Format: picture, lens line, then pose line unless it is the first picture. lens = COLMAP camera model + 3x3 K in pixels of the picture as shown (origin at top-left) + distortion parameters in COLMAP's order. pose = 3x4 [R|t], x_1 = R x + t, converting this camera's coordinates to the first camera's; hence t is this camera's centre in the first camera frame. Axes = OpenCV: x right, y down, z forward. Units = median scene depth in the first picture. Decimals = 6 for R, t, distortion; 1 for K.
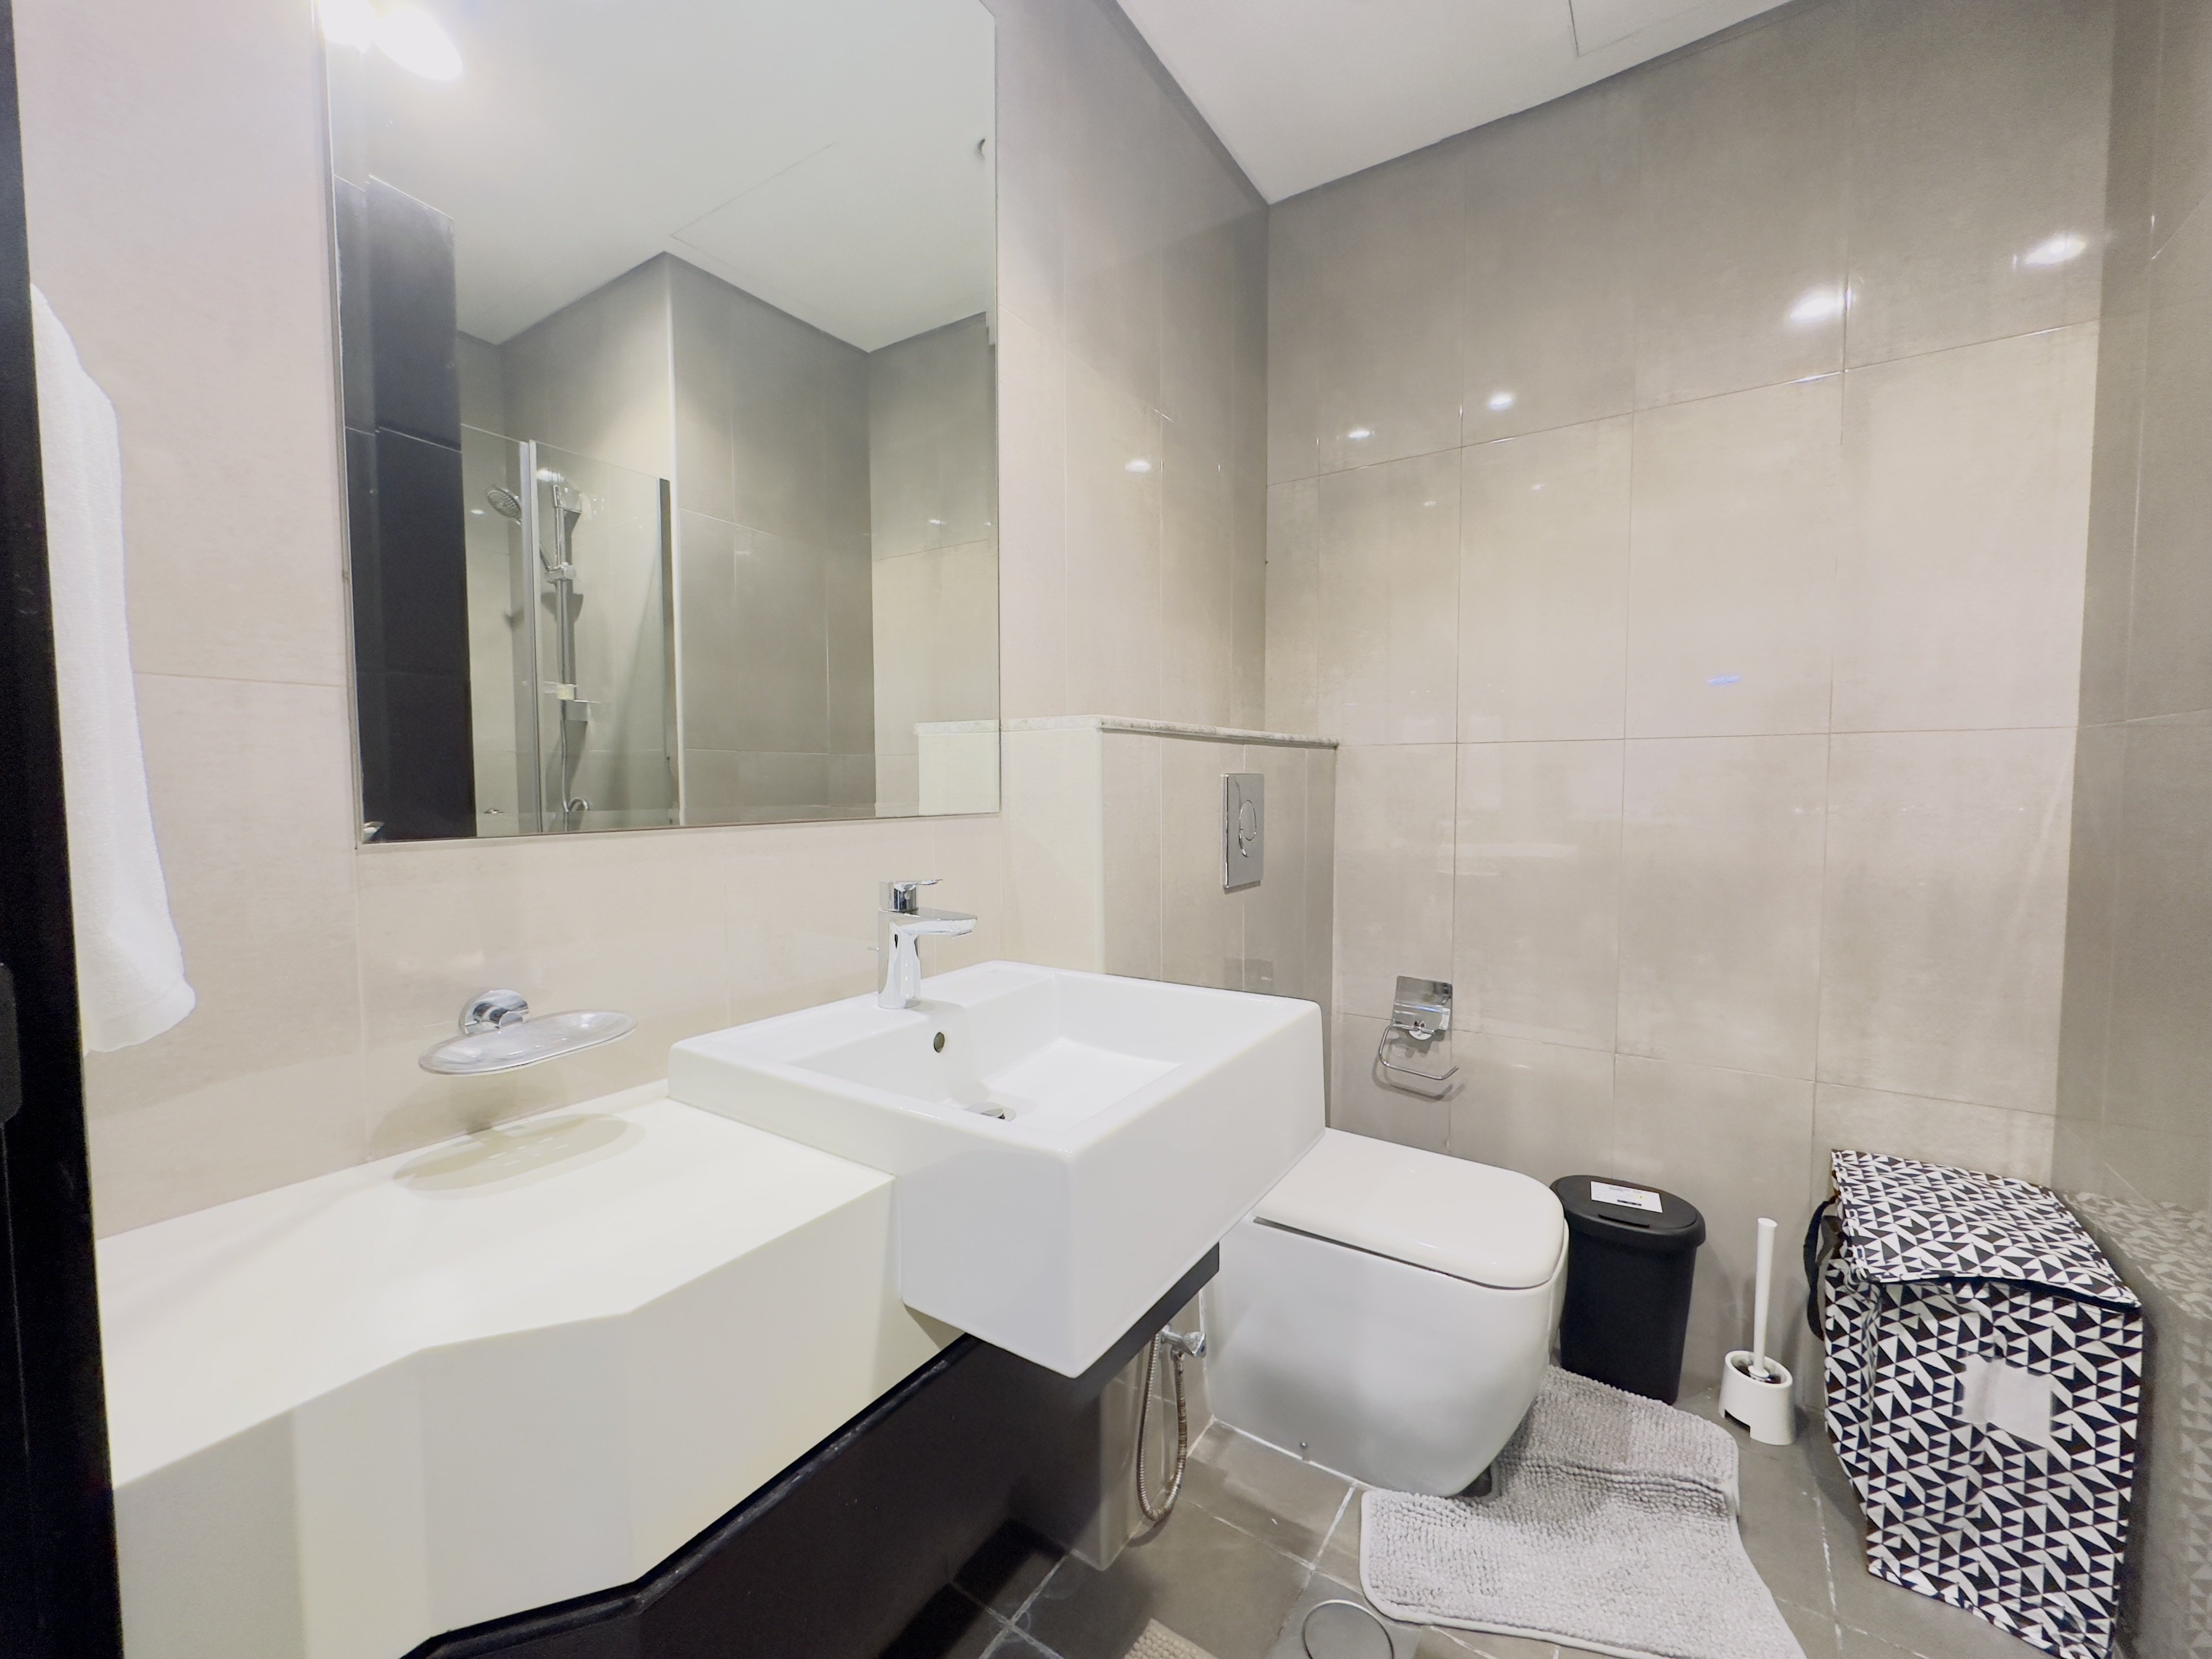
lens RADIAL K [[887.0, 0, 1112.6], [0, 887.0, 830.4], [0, 0, 1]] dist [0.000235, 0.000157]
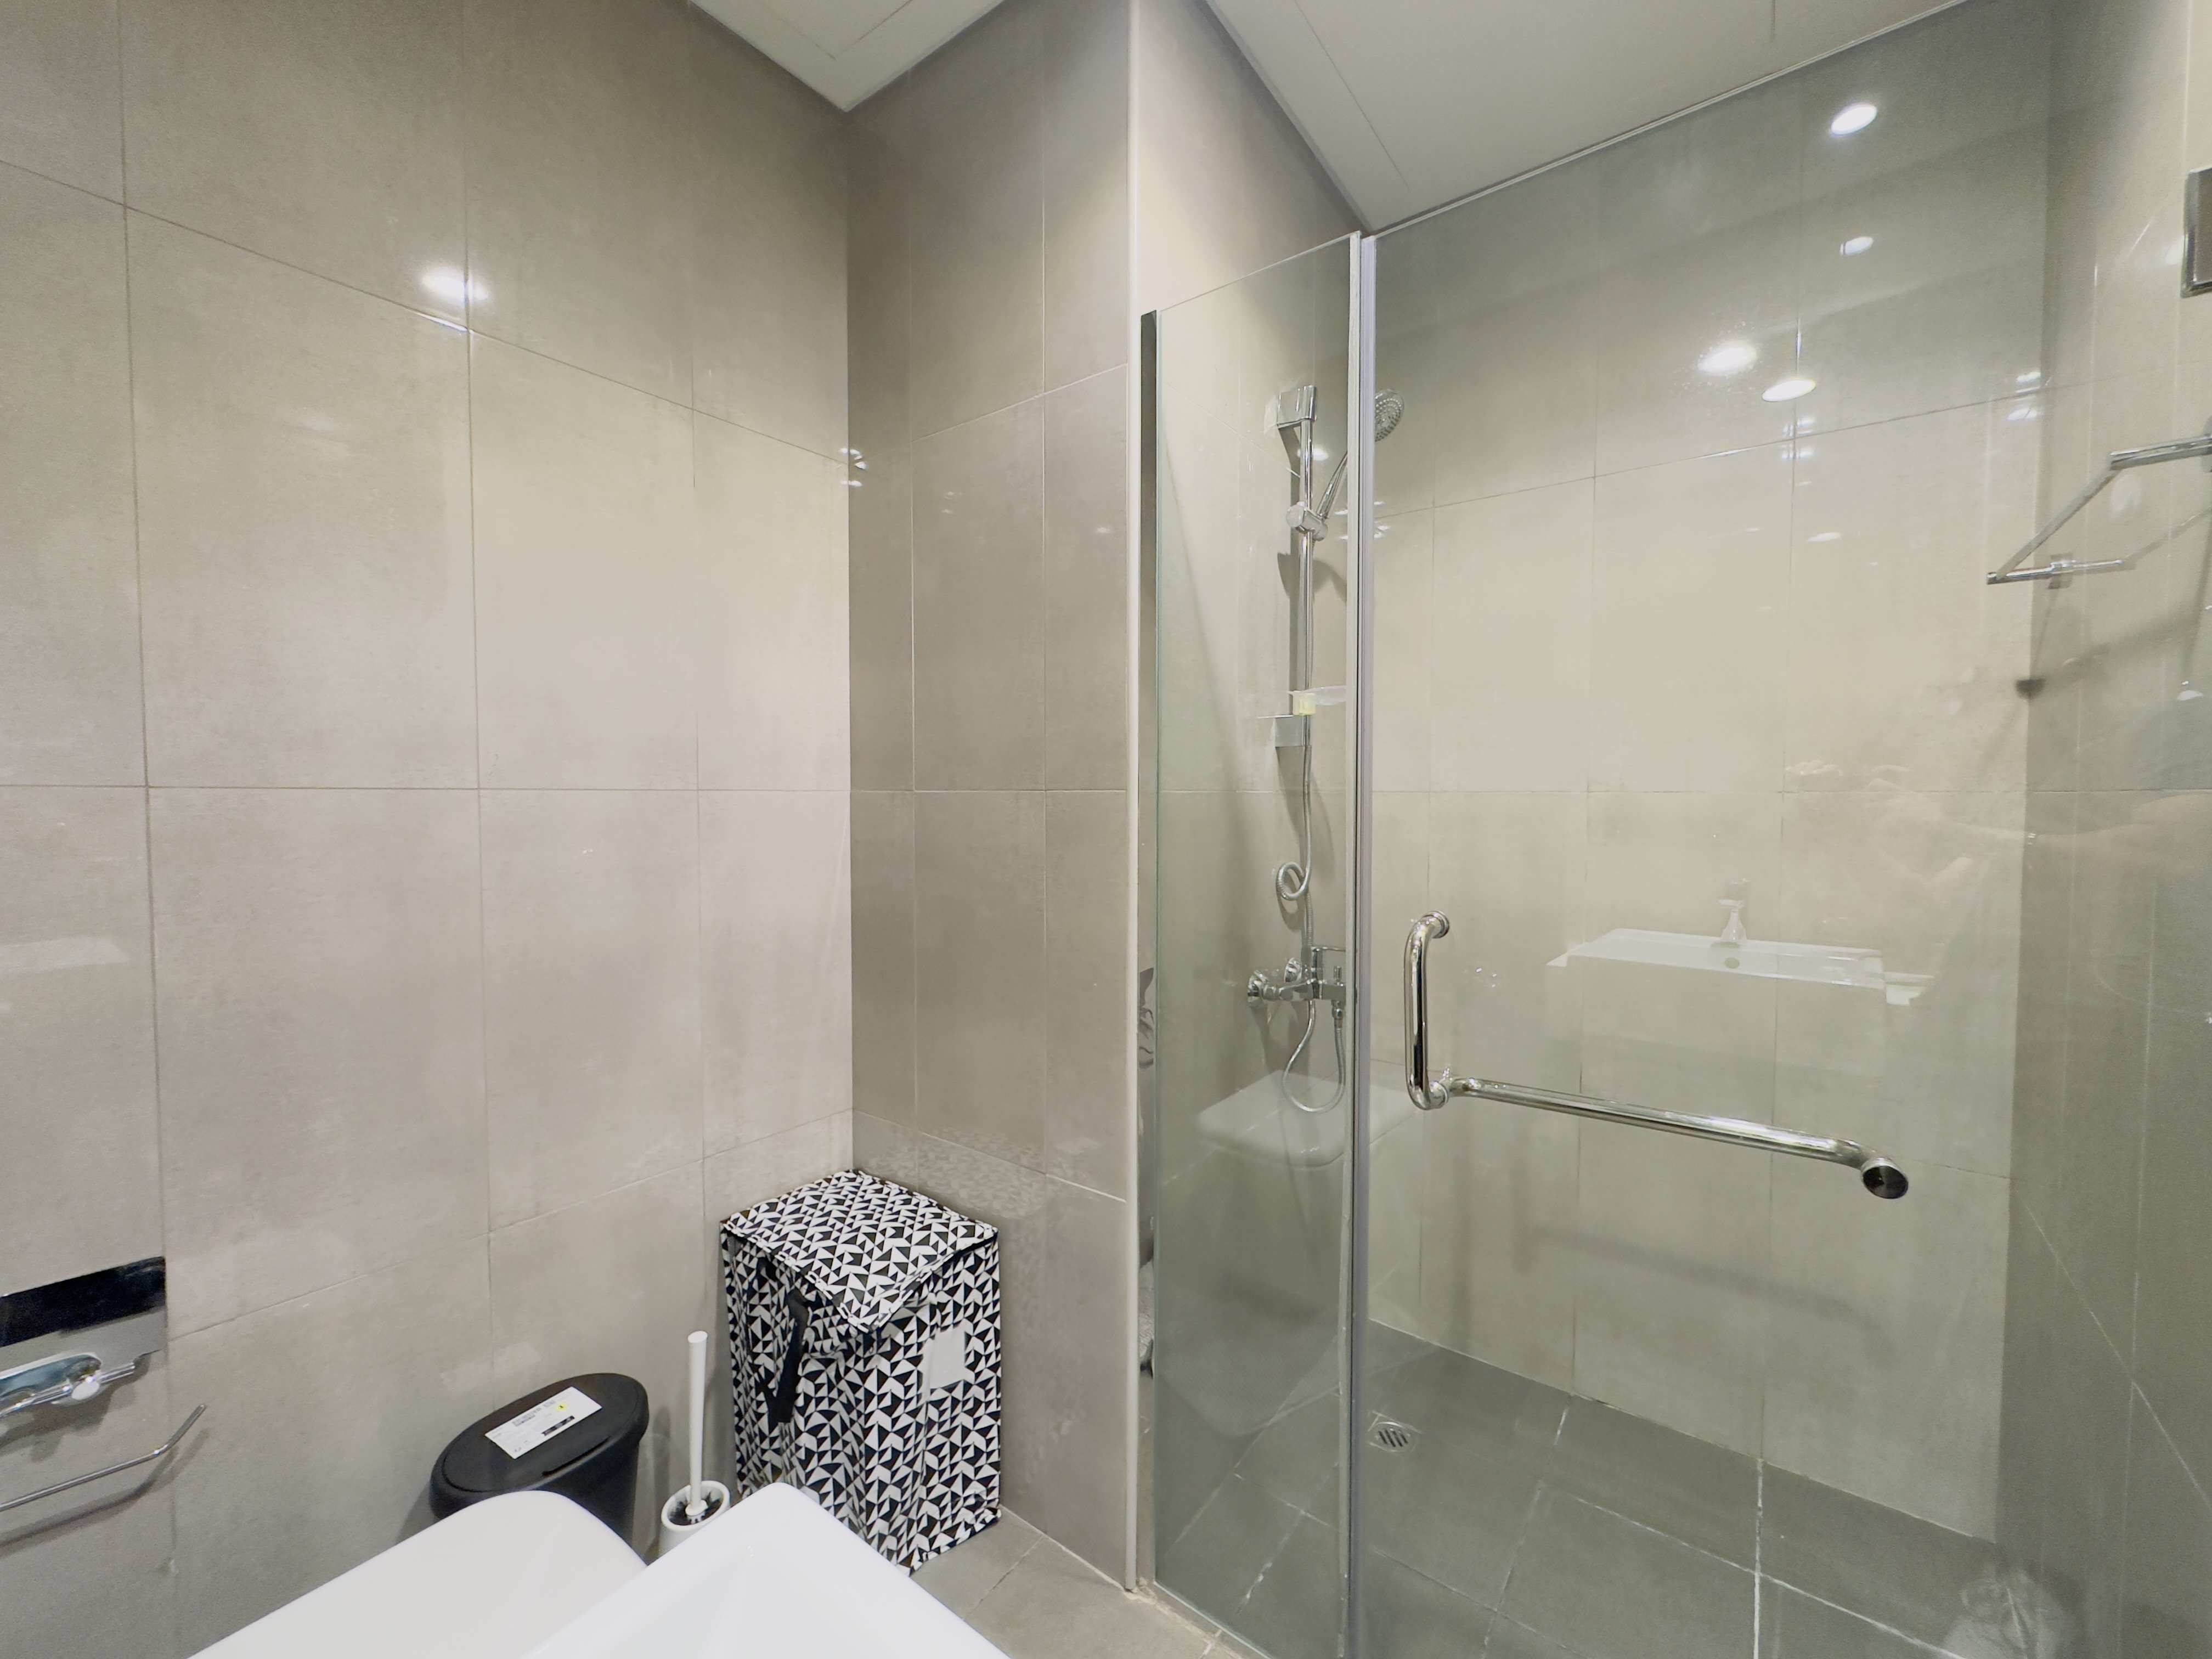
lens RADIAL K [[887.0, 0, 1110.7], [0, 887.0, 825.7], [0, 0, 1]] dist [0.000235, 0.000157]
pose [[0.054637, -0.032864, 0.997965, -0.135055], [0.048595, 0.998361, 0.030217, -0.093820], [-0.997323, 0.046845, 0.056145, 0.606954]]
